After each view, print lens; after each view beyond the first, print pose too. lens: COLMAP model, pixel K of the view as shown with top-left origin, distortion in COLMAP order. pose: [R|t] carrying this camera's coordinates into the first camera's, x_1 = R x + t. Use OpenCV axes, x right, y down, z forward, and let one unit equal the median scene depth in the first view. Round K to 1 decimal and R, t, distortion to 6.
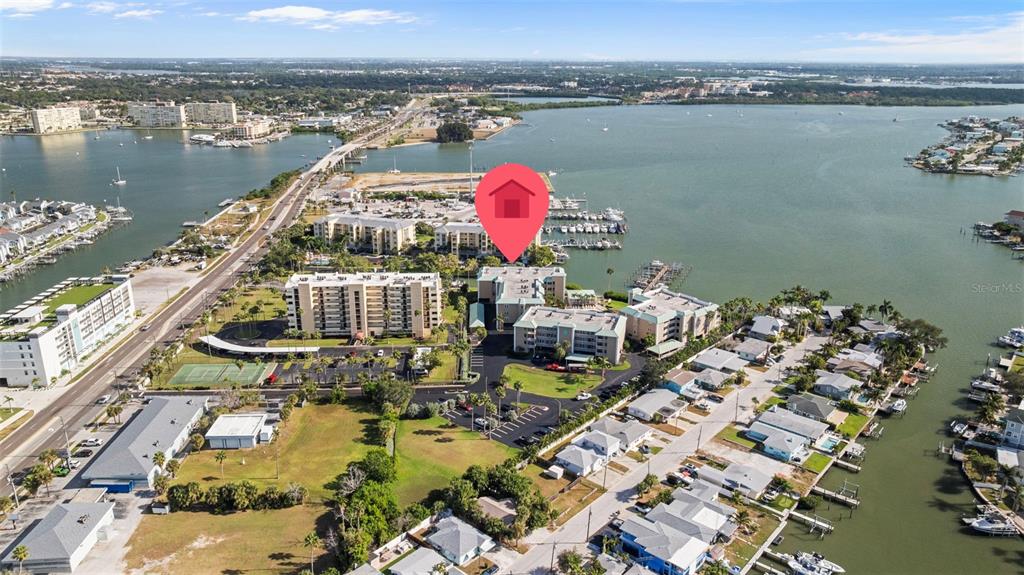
lens RADIAL K [[717.4, 0, 512.0], [0, 717.4, 287.5], [0, 0, 1]] dist [-0.039763, 0.043168]
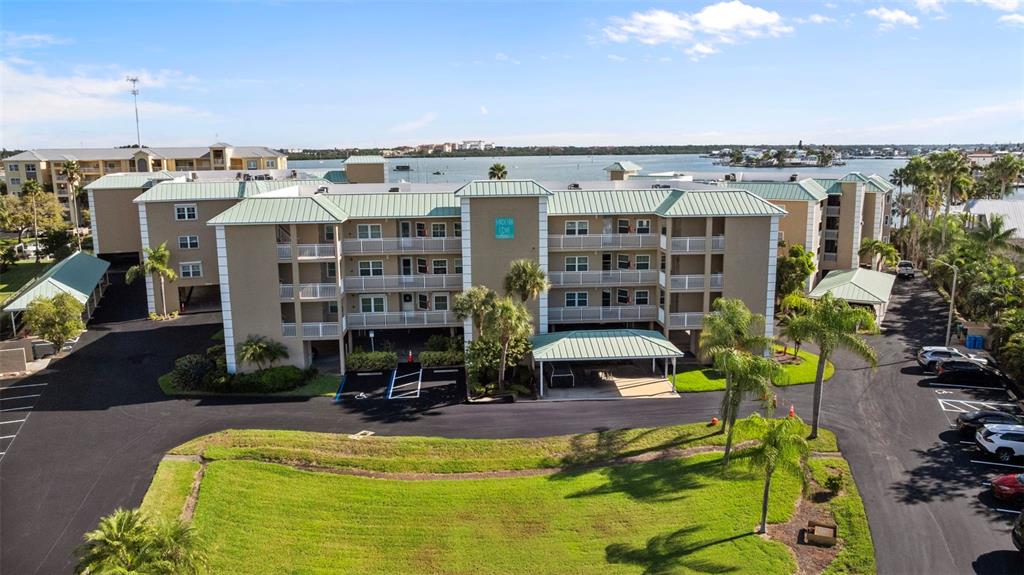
lens RADIAL K [[740.6, 0, 512.0], [0, 740.6, 287.5], [0, 0, 1]] dist [-0.018845, -0.001231]
pose [[0.932645, -0.070633, 0.353813, 0.005675], [0.112044, 0.988865, -0.097936, 0.095525], [-0.342956, 0.130982, 0.930175, 0.804075]]
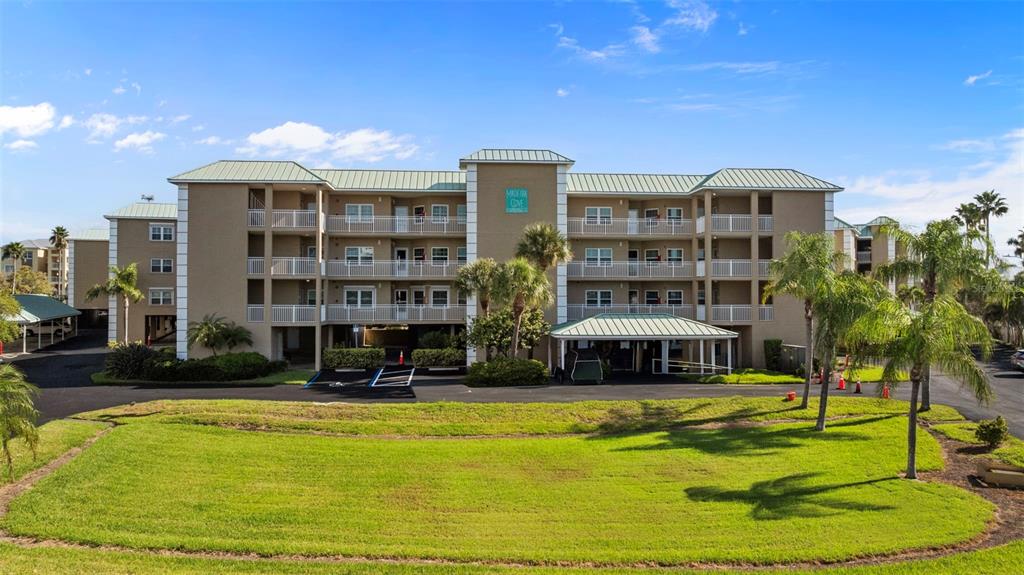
lens RADIAL K [[717.4, 0, 512.0], [0, 717.4, 287.5], [0, 0, 1]] dist [-0.039763, 0.043168]
pose [[0.931652, 0.007806, 0.363267, 0.014243], [0.103362, 0.952770, -0.285562, 0.125142], [-0.348339, 0.303593, 0.886843, 0.846499]]
